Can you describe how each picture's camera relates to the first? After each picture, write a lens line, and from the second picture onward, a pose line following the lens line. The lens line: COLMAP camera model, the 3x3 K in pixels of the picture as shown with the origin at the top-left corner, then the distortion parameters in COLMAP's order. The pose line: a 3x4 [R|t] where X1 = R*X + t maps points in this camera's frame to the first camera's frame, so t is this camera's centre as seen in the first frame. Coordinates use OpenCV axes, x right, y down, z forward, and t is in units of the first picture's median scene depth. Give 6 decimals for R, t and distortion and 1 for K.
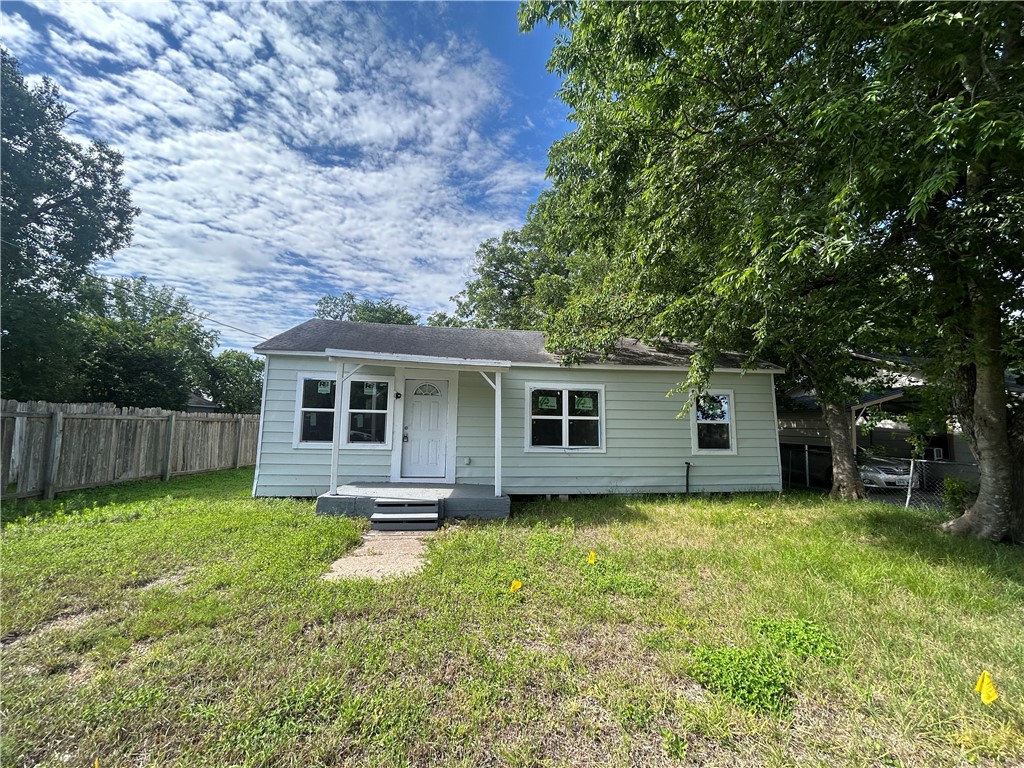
lens RADIAL K [[420.8, 0, 505.8], [0, 420.8, 364.4], [0, 0, 1]] dist [-0.011146, 0.002157]
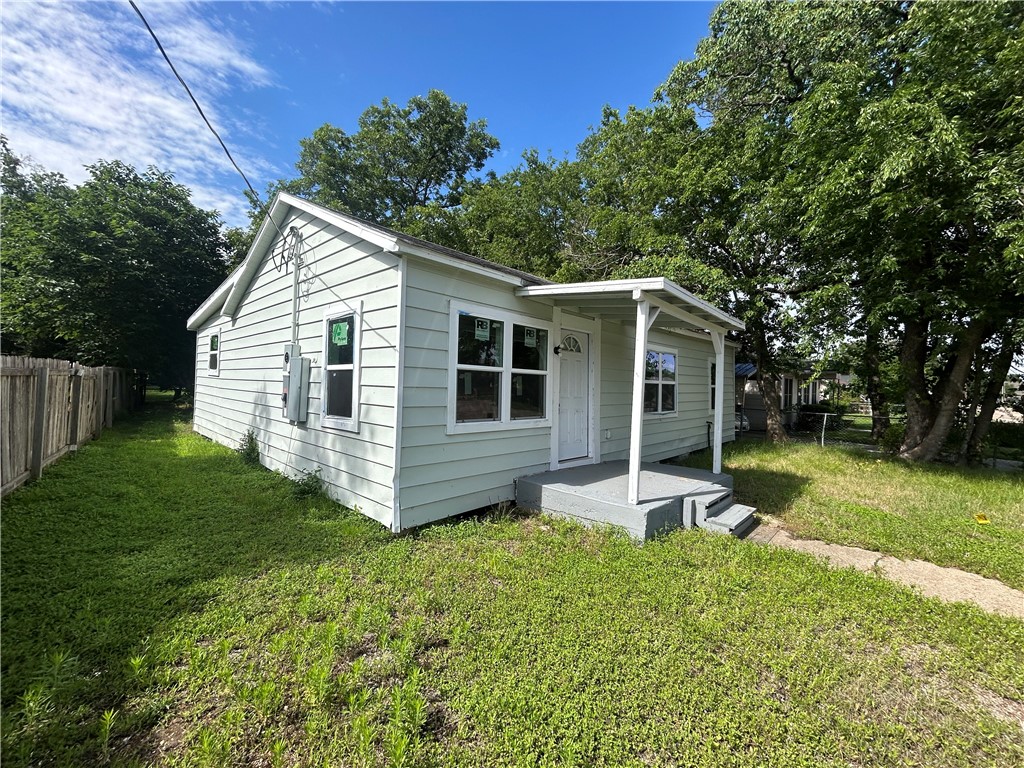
lens RADIAL K [[420.8, 0, 517.0], [0, 420.8, 357.3], [0, 0, 1]] dist [-0.011146, 0.002157]
pose [[0.772084, 0.046703, 0.633803, -0.699399], [-0.111447, 0.991792, 0.062679, 0.044963], [-0.625673, -0.119029, 0.770951, 0.457224]]
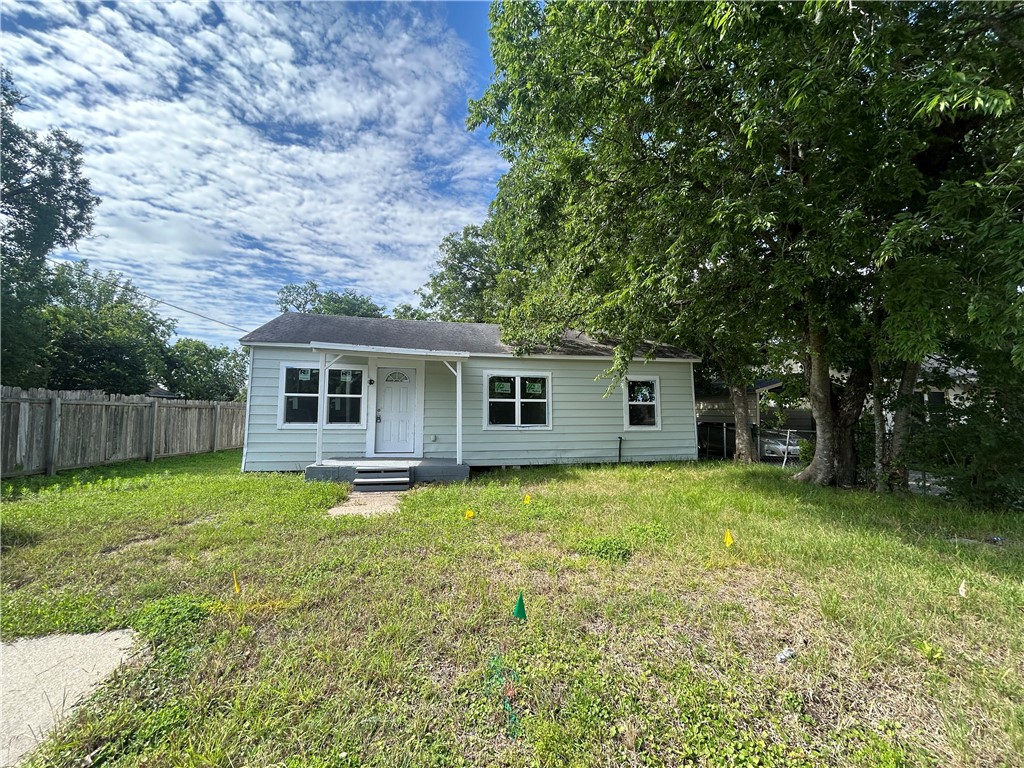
lens RADIAL K [[420.8, 0, 509.0], [0, 420.8, 362.7], [0, 0, 1]] dist [-0.011146, 0.002157]
pose [[0.996199, -0.001447, 0.087093, 0.014790], [-0.000545, 0.999739, 0.022844, -0.004212], [-0.087103, -0.022805, 0.995938, -0.153319]]
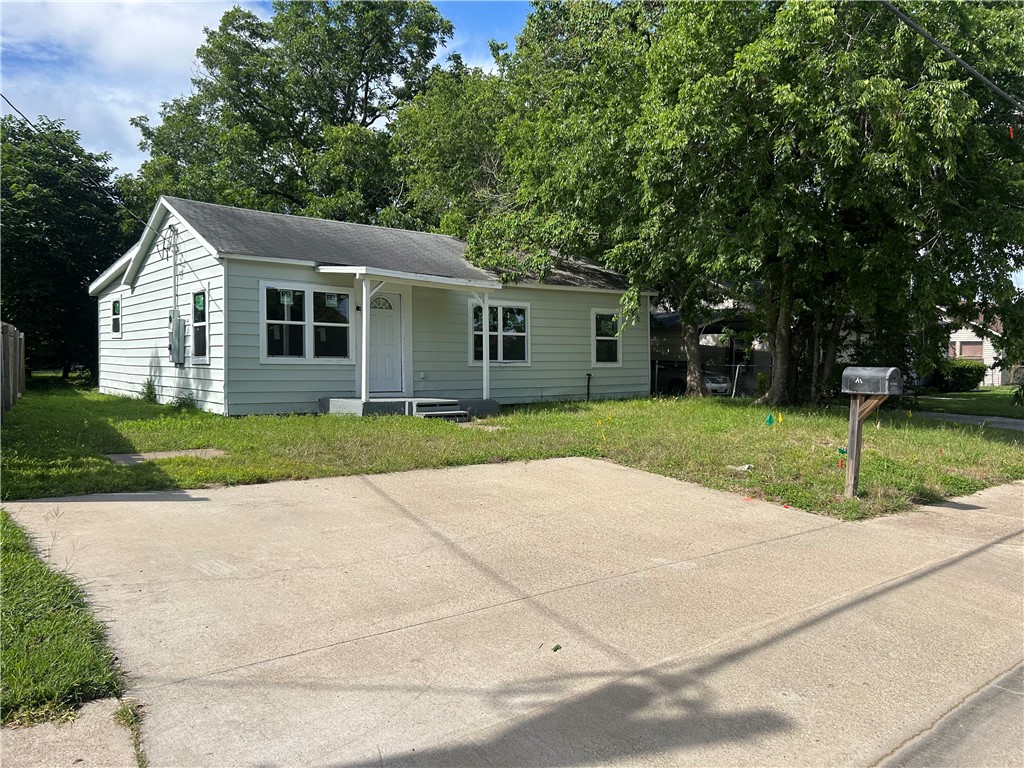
lens RADIAL K [[773.4, 0, 536.4], [0, 773.4, 332.8], [0, 0, 1]] dist [-0.010832, -0.019878]
pose [[0.837013, 0.009917, 0.547093, -0.809571], [-0.077306, 0.991950, 0.100292, -0.071771], [-0.541694, -0.126239, 0.831042, -0.623075]]
